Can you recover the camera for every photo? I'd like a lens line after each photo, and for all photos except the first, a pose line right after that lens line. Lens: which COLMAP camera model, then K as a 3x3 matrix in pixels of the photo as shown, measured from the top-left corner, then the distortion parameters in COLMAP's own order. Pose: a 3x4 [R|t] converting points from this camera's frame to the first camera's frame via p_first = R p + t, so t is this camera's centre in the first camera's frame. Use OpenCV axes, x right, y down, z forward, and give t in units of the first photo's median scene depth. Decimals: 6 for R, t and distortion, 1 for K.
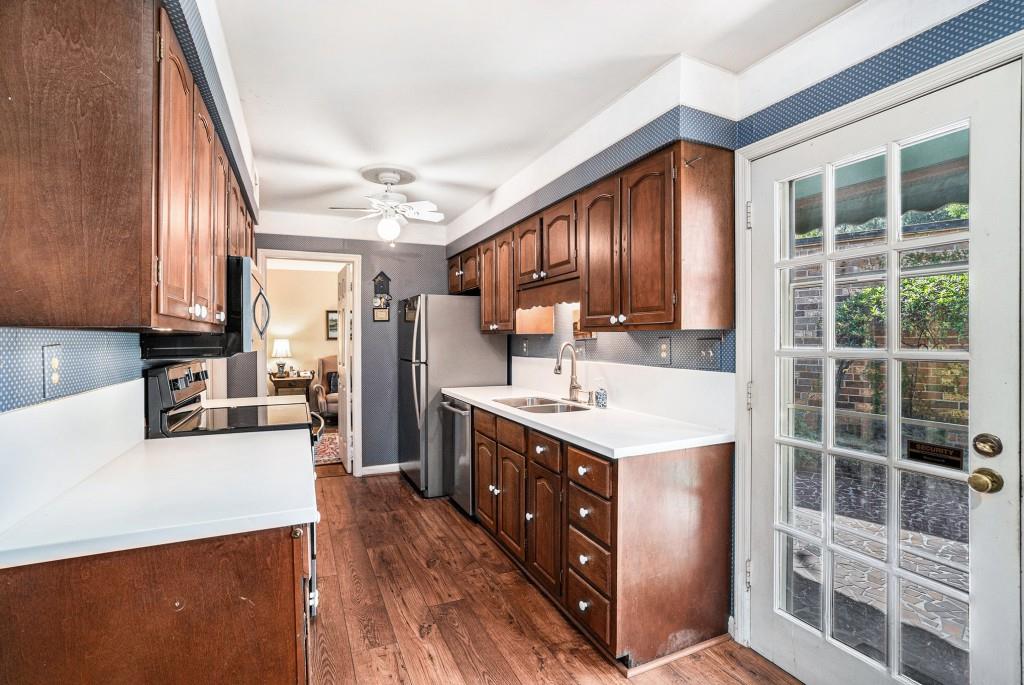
lens RADIAL K [[470.9, 0, 498.3], [0, 470.9, 331.7], [0, 0, 1]] dist [-0.012703, -0.000098]
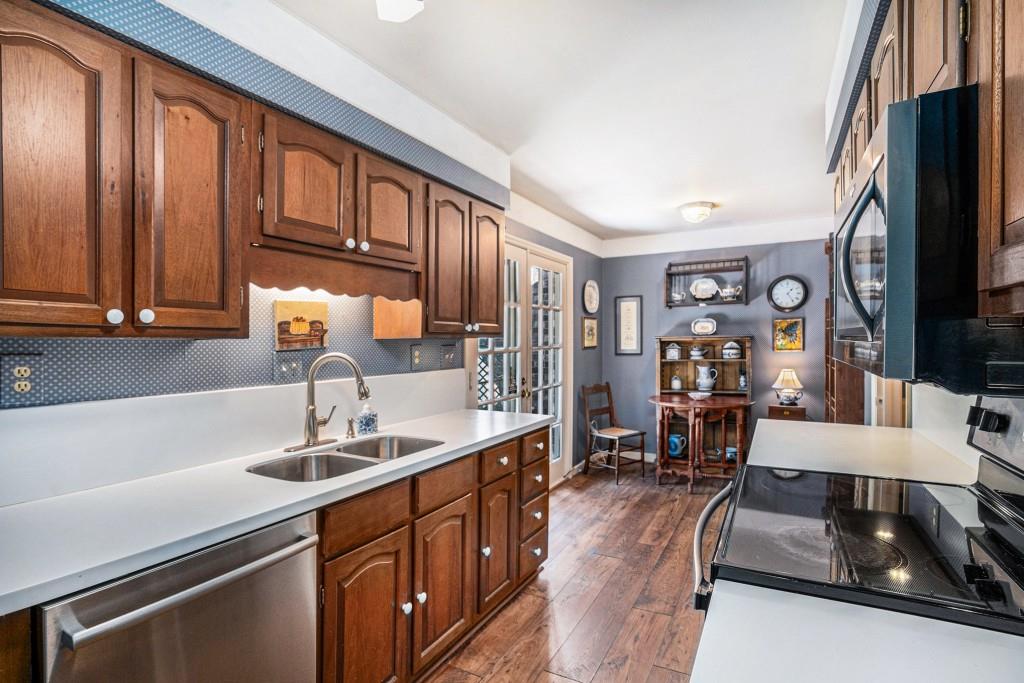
lens RADIAL K [[475.5, 0, 531.2], [0, 475.5, 350.2], [0, 0, 1]] dist [-0.027928, 0.000355]
pose [[-0.624891, -0.006006, 0.780689, -0.735632], [0.002441, 0.999950, 0.009646, 0.017209], [-0.780708, 0.007933, -0.624845, 1.641651]]
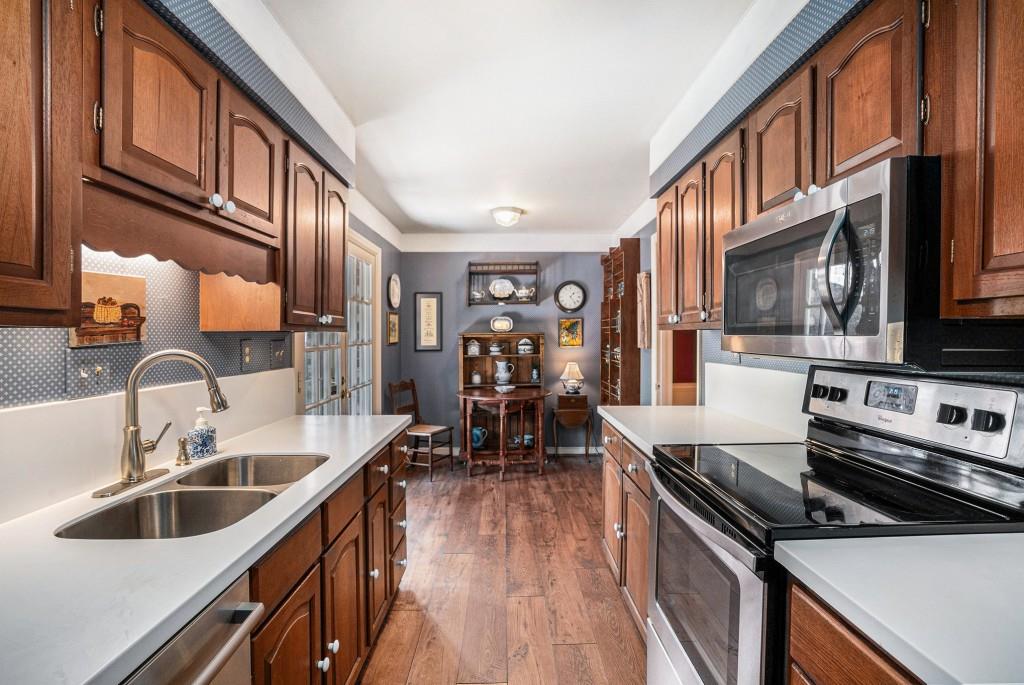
lens RADIAL K [[470.7, 0, 513.6], [0, 470.7, 354.2], [0, 0, 1]] dist [-0.069146, 0.050063]
pose [[-0.921222, -0.008560, 0.388943, -0.477143], [0.001477, 0.999674, 0.025500, 0.020712], [-0.389034, 0.024065, -0.920909, 1.772241]]
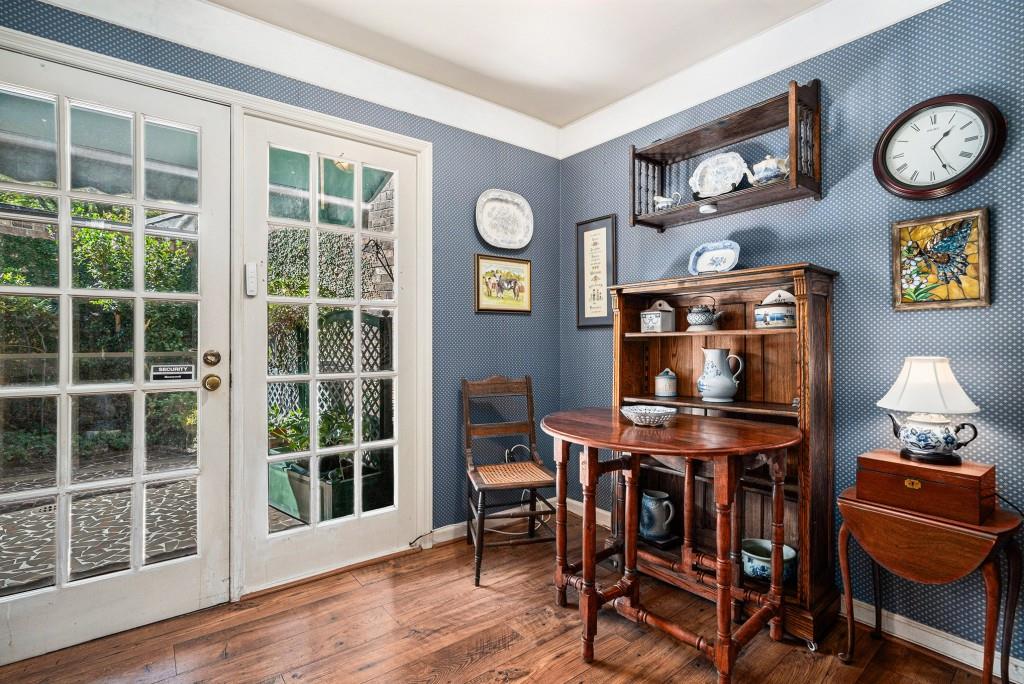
lens RADIAL K [[476.8, 0, 510.4], [0, 476.8, 337.4], [0, 0, 1]] dist [-0.027167, 0.000137]
pose [[-0.250362, 0.008428, 0.968116, -0.356297], [-0.011719, 0.999862, -0.011735, 0.110782], [-0.968081, -0.014284, -0.250229, 0.274065]]
